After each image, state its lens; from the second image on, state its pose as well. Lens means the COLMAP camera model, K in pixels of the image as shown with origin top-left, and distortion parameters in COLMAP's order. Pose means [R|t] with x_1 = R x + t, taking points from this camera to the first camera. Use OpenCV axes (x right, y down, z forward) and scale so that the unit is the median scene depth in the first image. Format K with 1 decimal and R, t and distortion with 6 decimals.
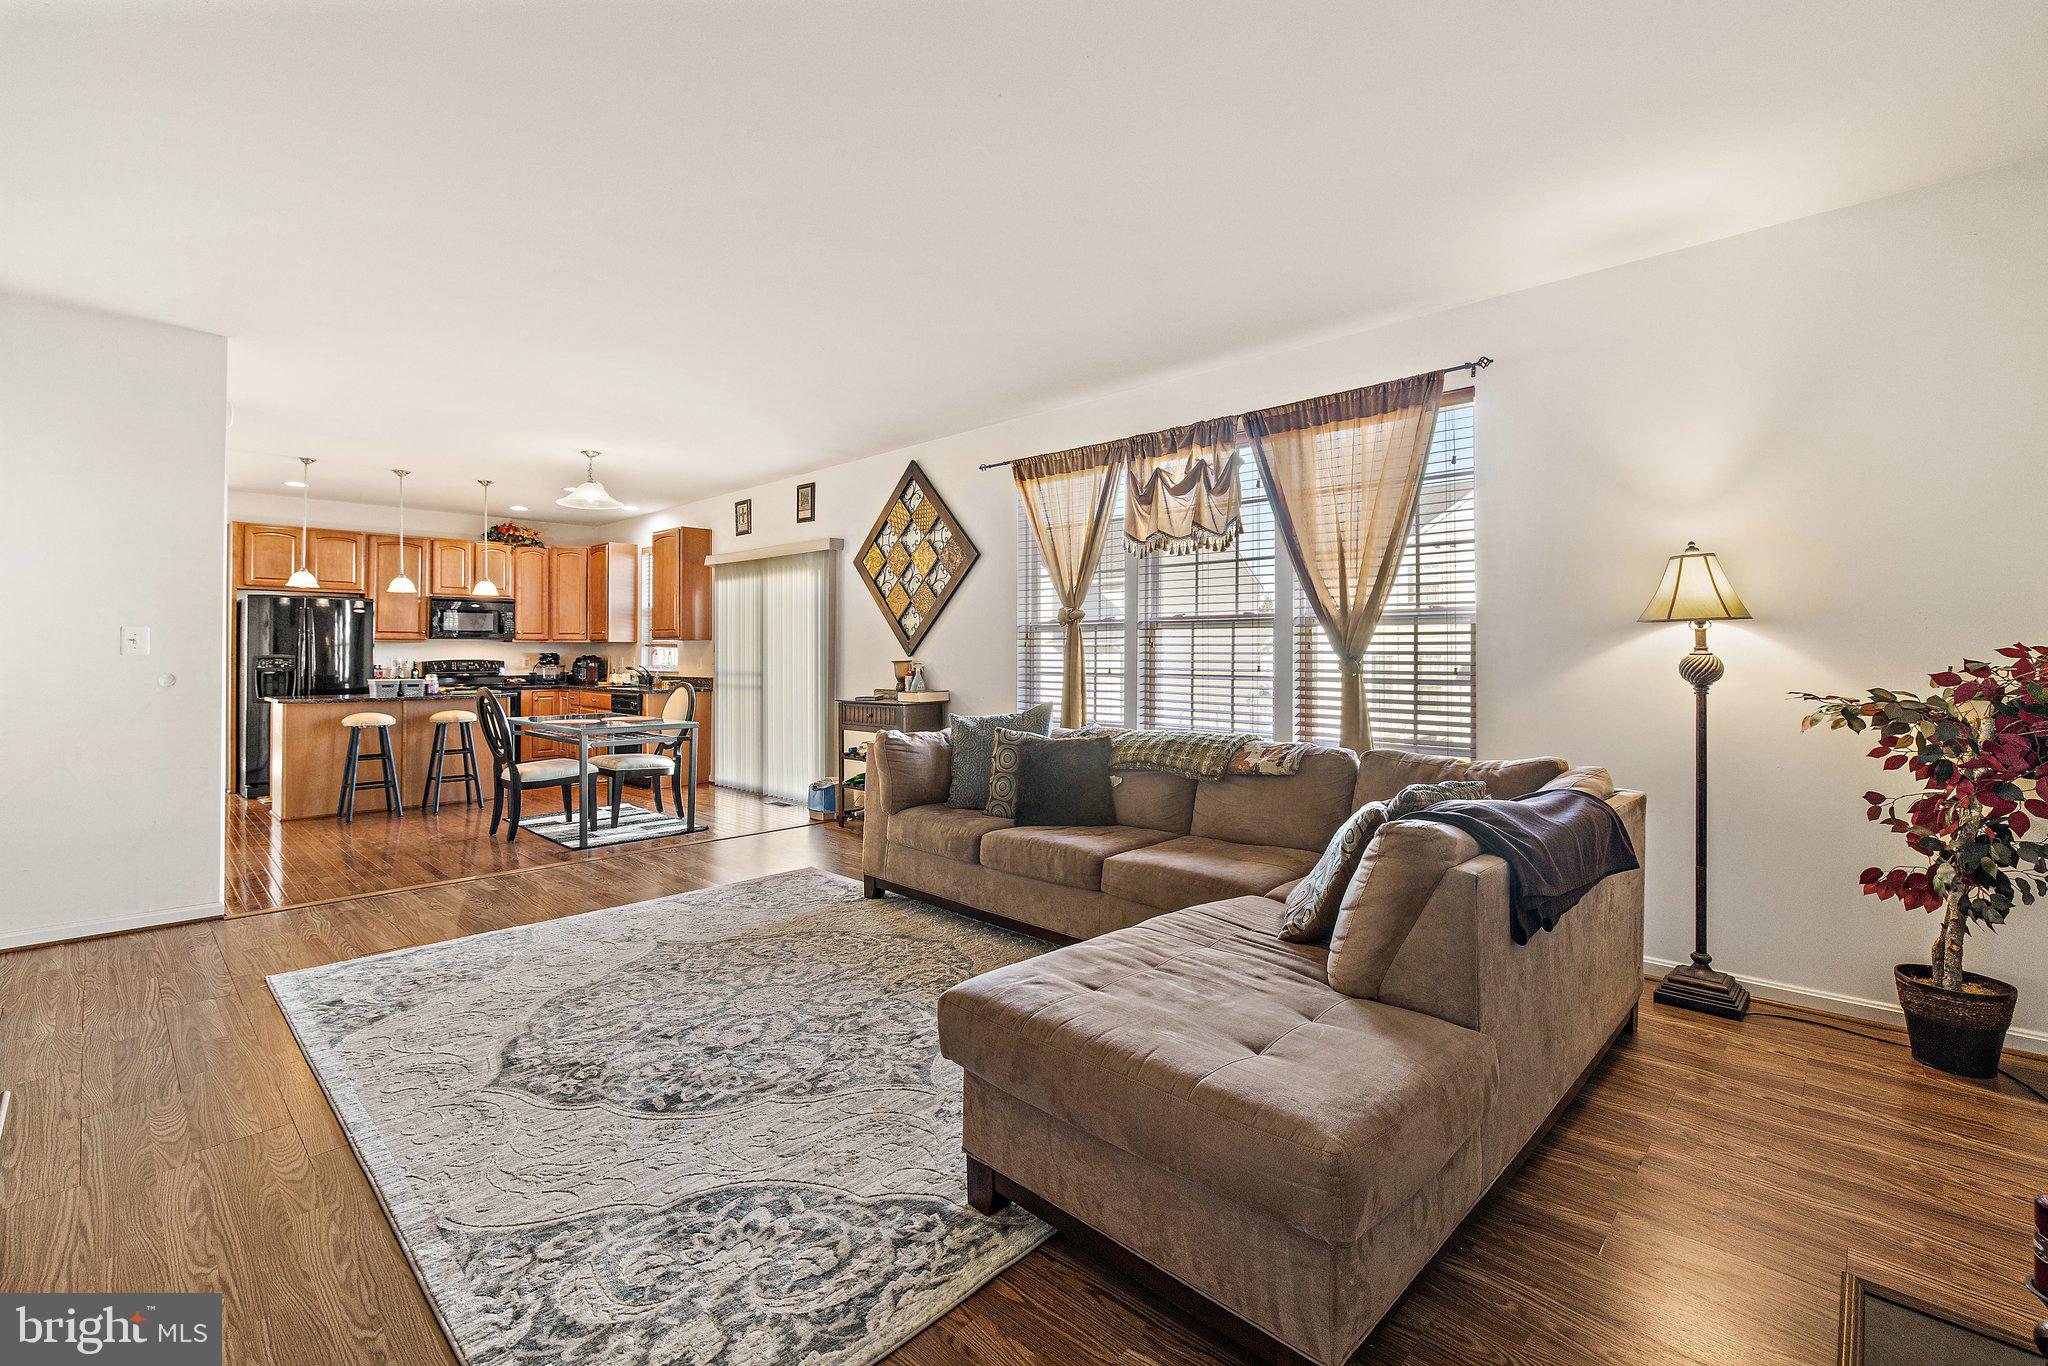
lens RADIAL K [[893.3, 0, 1013.5], [0, 893.3, 642.7], [0, 0, 1]] dist [0.011824, -0.000023]
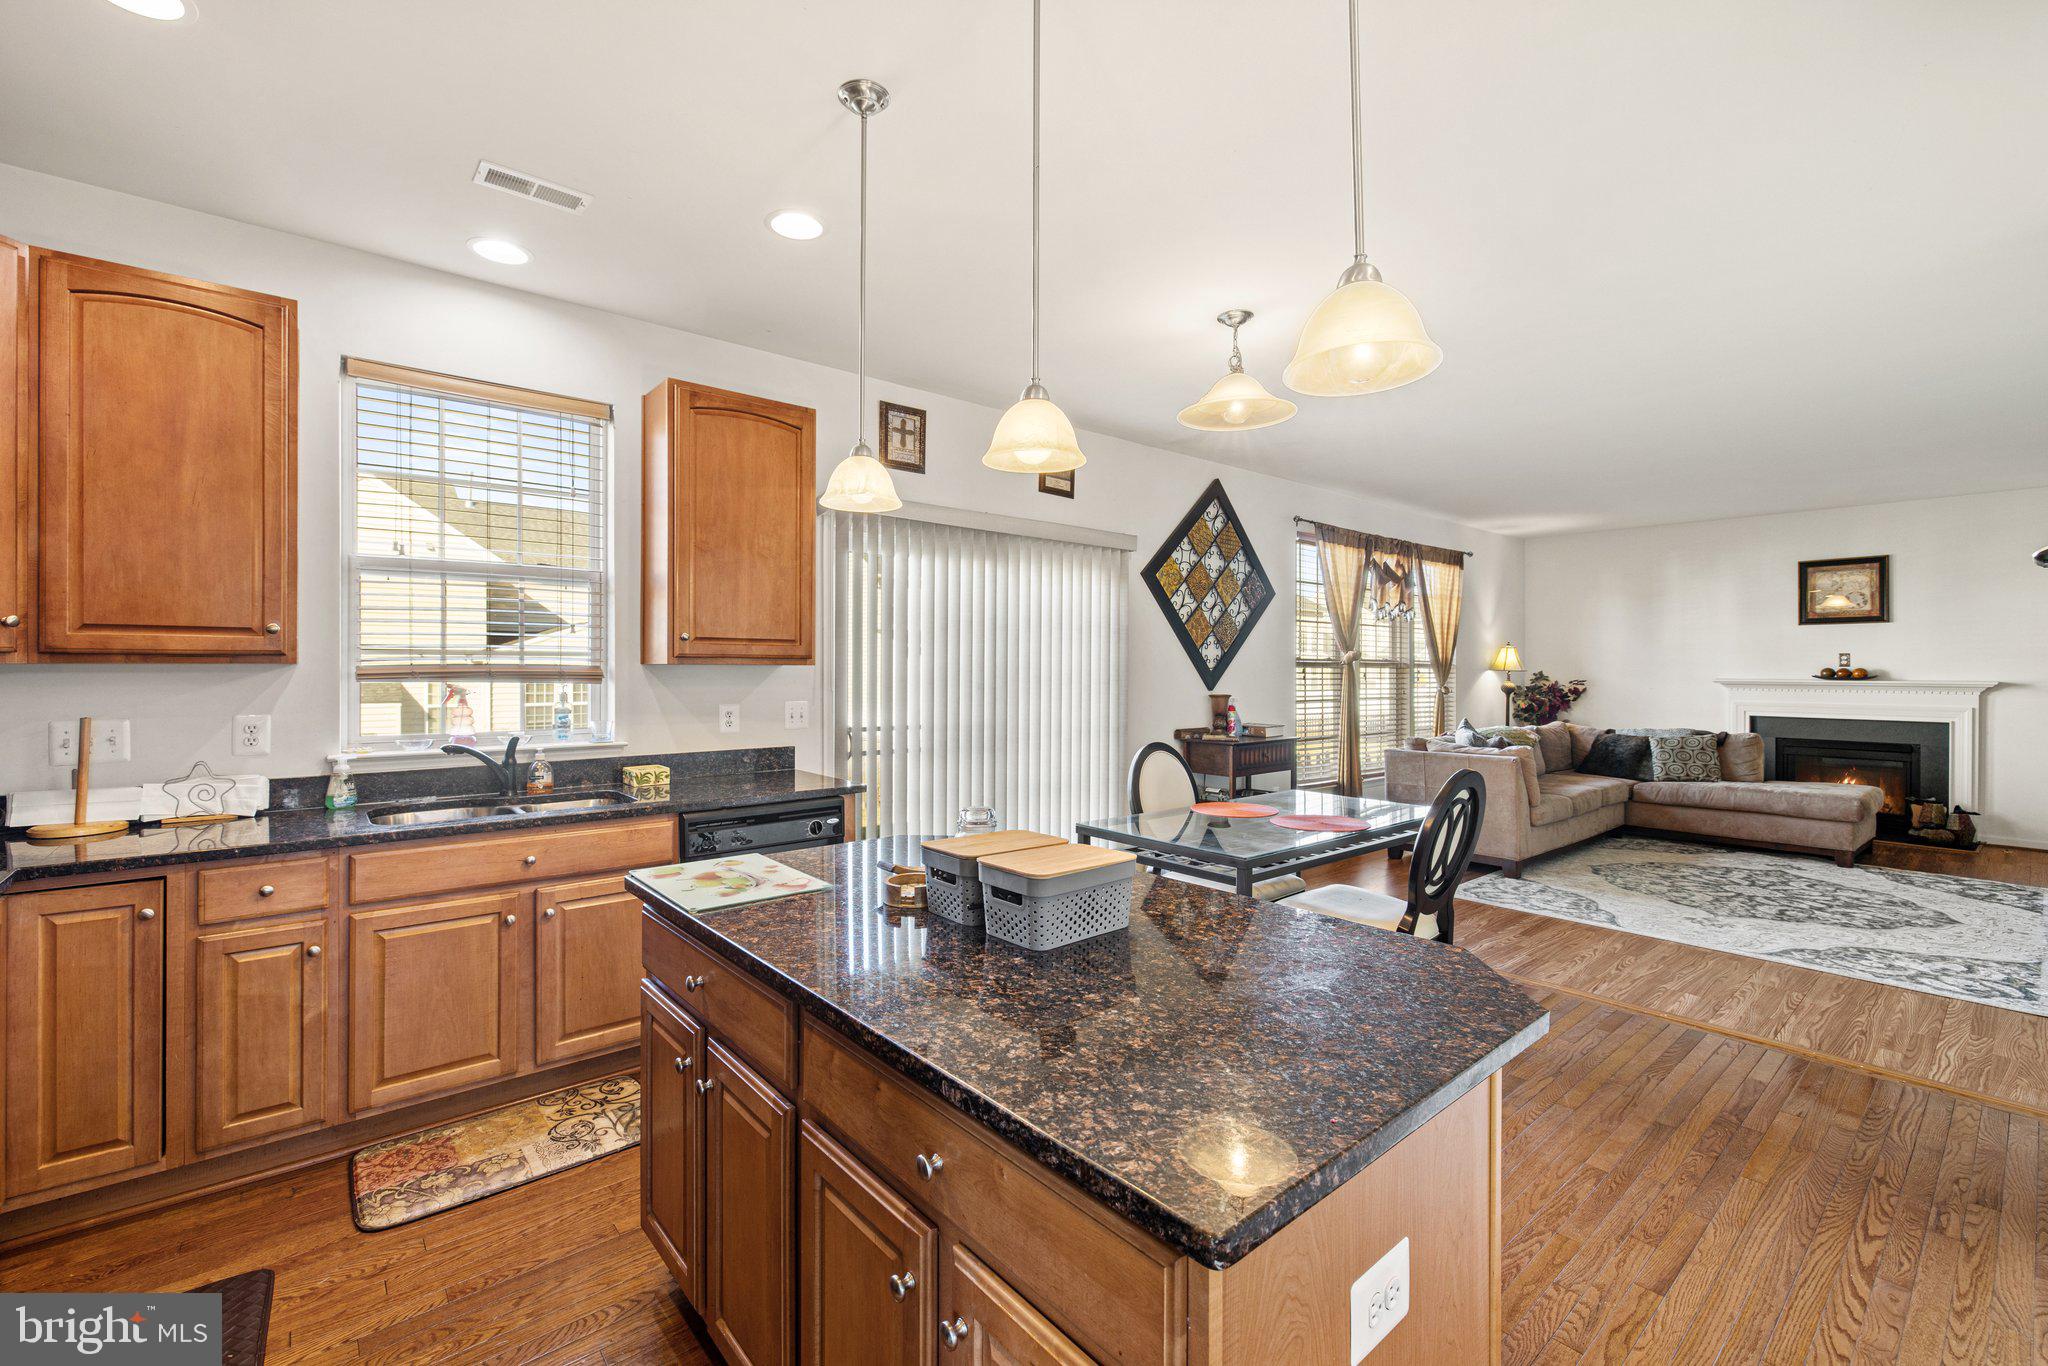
lens RADIAL K [[859.7, 0, 1009.5], [0, 859.7, 668.8], [0, 0, 1]] dist [-0.001241, -0.000323]
pose [[0.102003, -0.000521, 0.994784, -0.768548], [-0.016304, 0.999865, 0.002195, -0.003846], [-0.994650, -0.016443, 0.101981, 0.841410]]
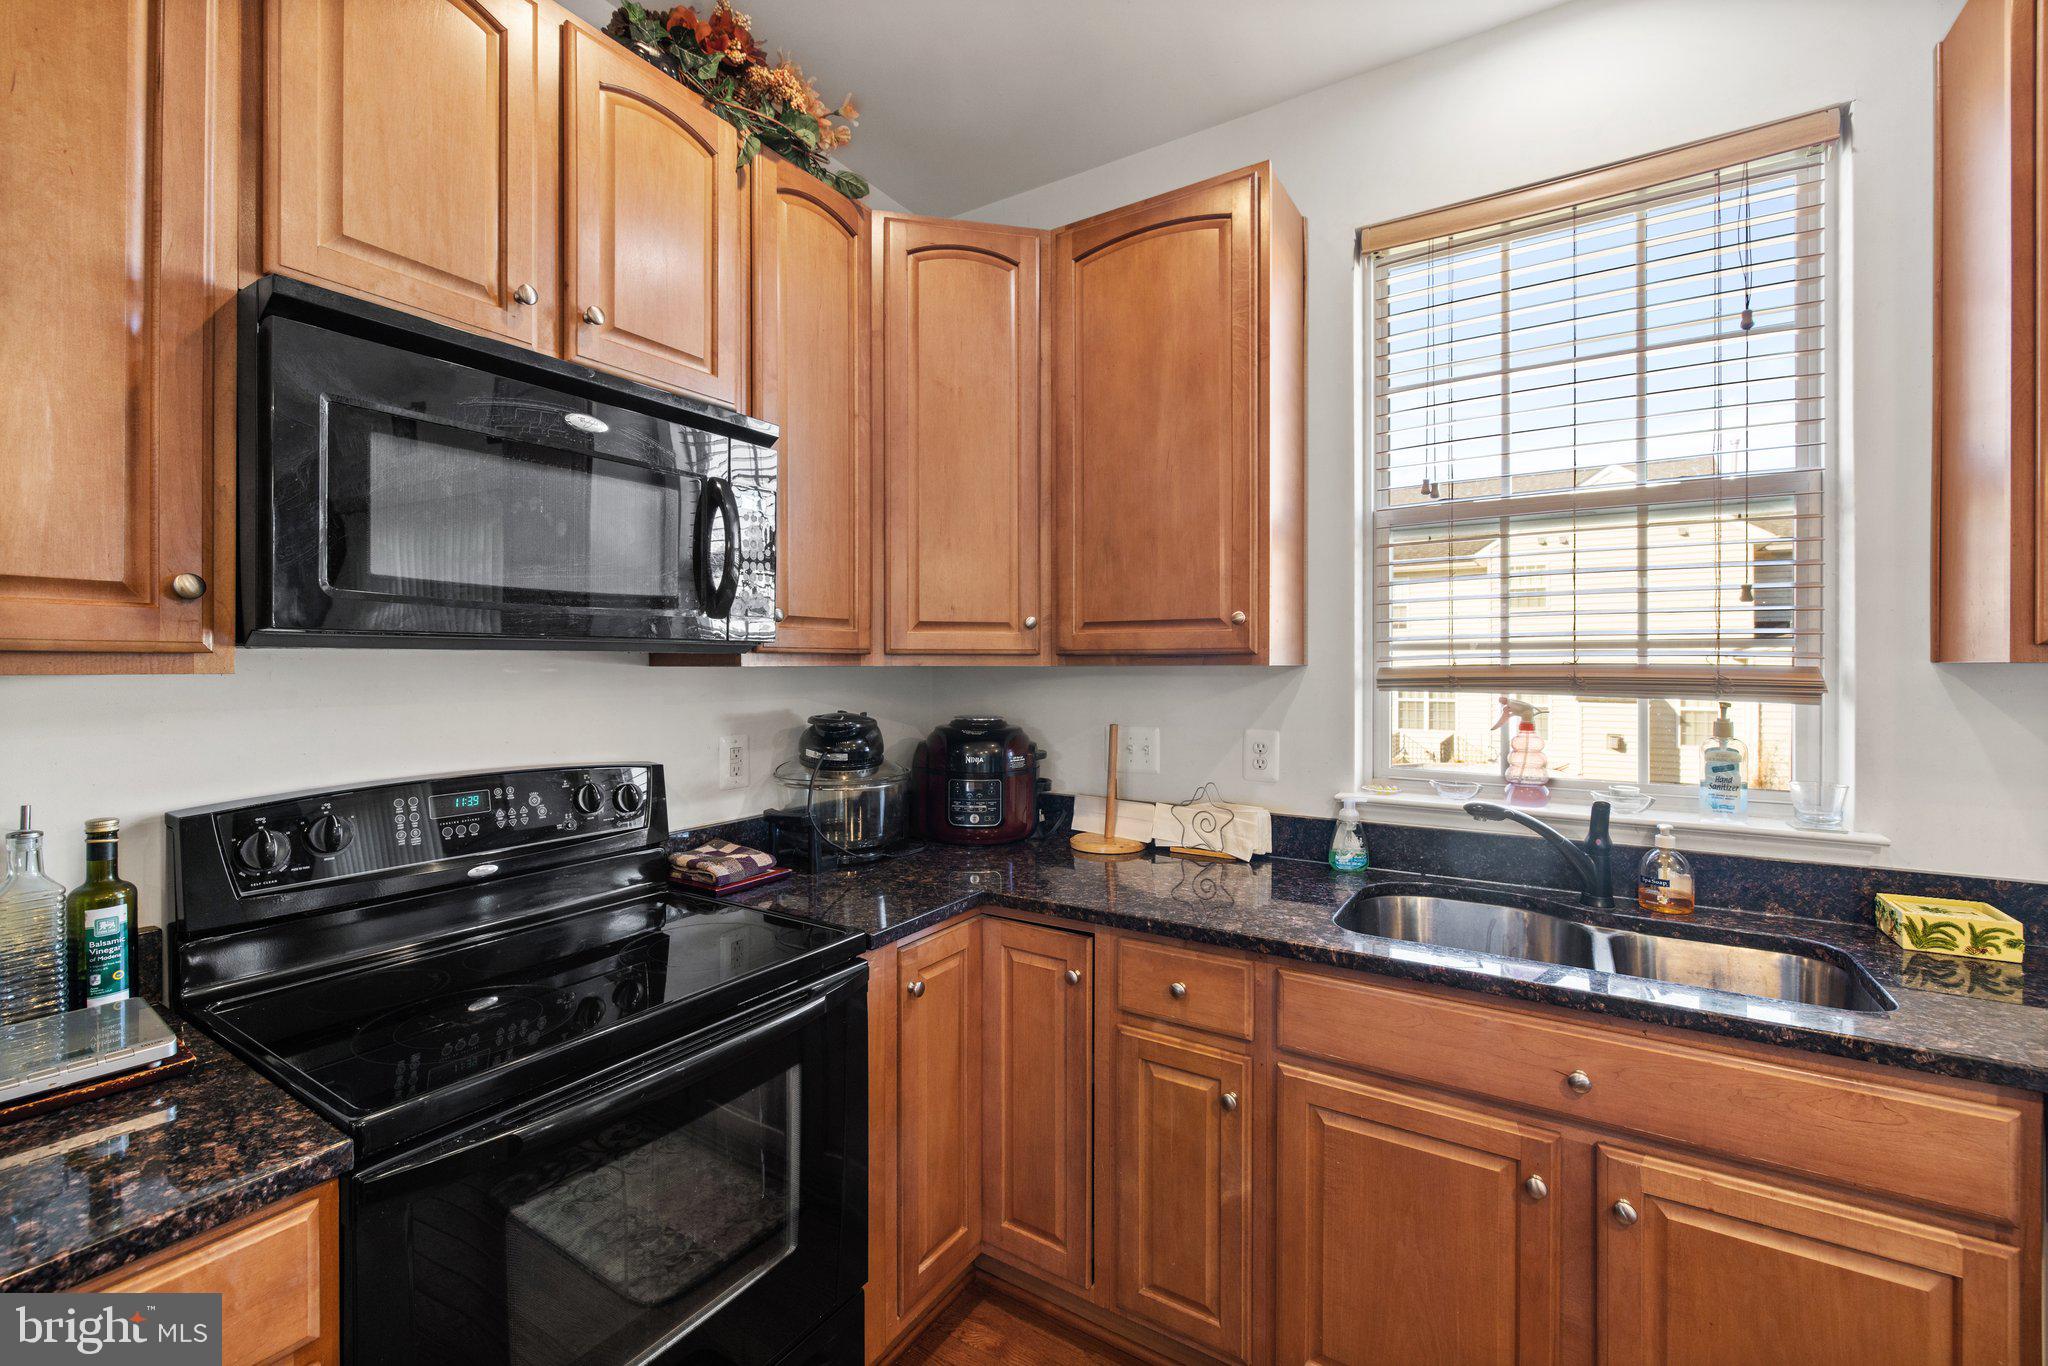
lens RADIAL K [[859.7, 0, 1009.5], [0, 859.7, 668.8], [0, 0, 1]] dist [-0.001241, -0.000323]
pose [[0.980766, -0.002022, 0.195175, -0.605690], [-0.001196, 0.999865, 0.016368, -0.003502], [-0.195182, -0.016287, 0.980632, 0.918679]]
